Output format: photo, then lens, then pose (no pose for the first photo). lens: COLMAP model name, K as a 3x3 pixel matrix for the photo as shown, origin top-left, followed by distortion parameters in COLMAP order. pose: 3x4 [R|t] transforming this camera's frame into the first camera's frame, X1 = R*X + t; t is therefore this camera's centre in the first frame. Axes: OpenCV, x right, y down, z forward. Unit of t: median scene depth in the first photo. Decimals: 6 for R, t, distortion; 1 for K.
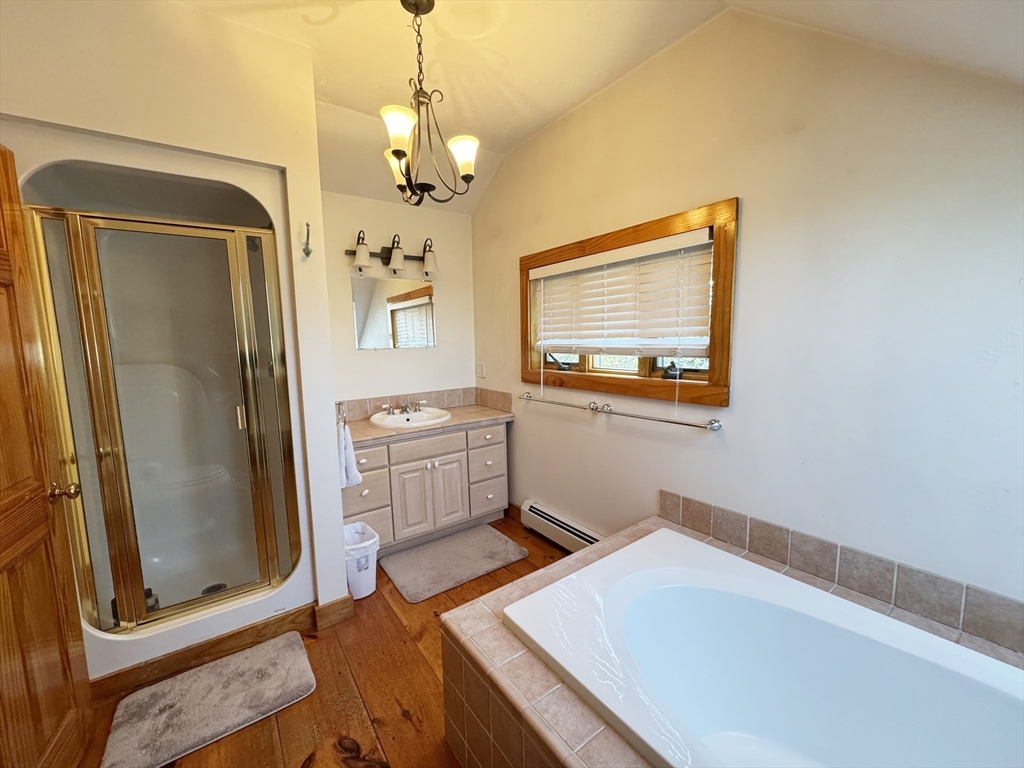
lens RADIAL K [[410.6, 0, 511.7], [0, 410.6, 384.4], [0, 0, 1]] dist [-0.001408, 0.000028]
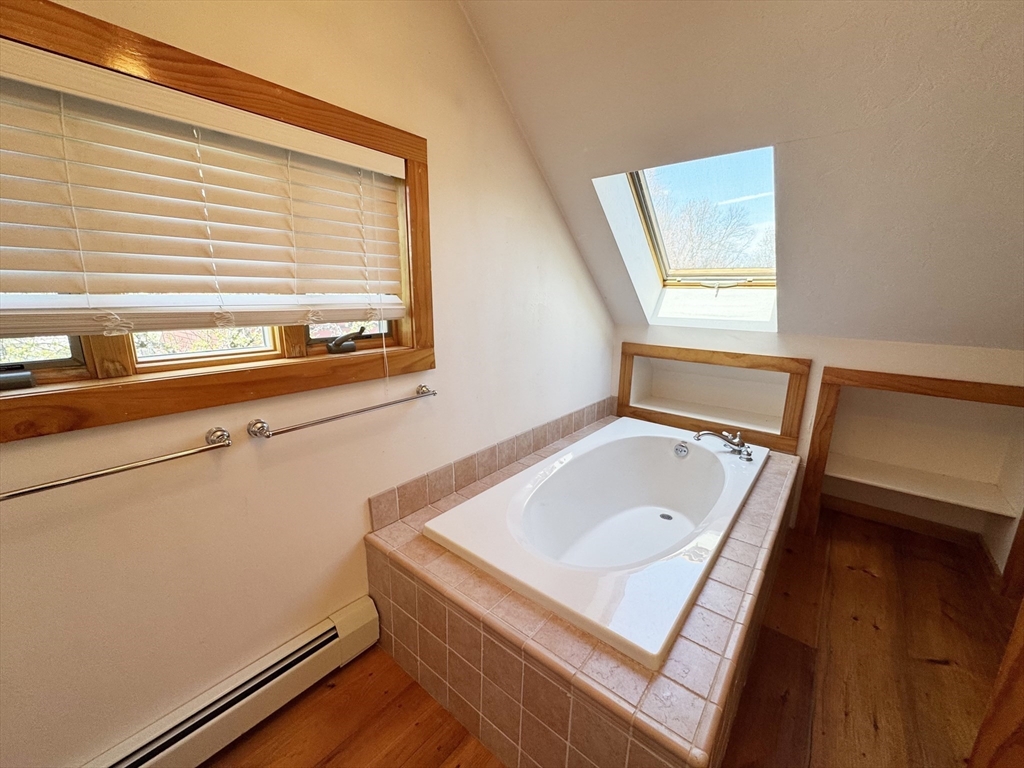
lens RADIAL K [[410.6, 0, 511.7], [0, 410.6, 384.4], [0, 0, 1]] dist [-0.001408, 0.000028]
pose [[-0.254939, -0.192970, 0.947507, -0.385280], [0.105978, 0.968406, 0.225741, -0.091843], [-0.961132, 0.157965, -0.226434, 0.904105]]
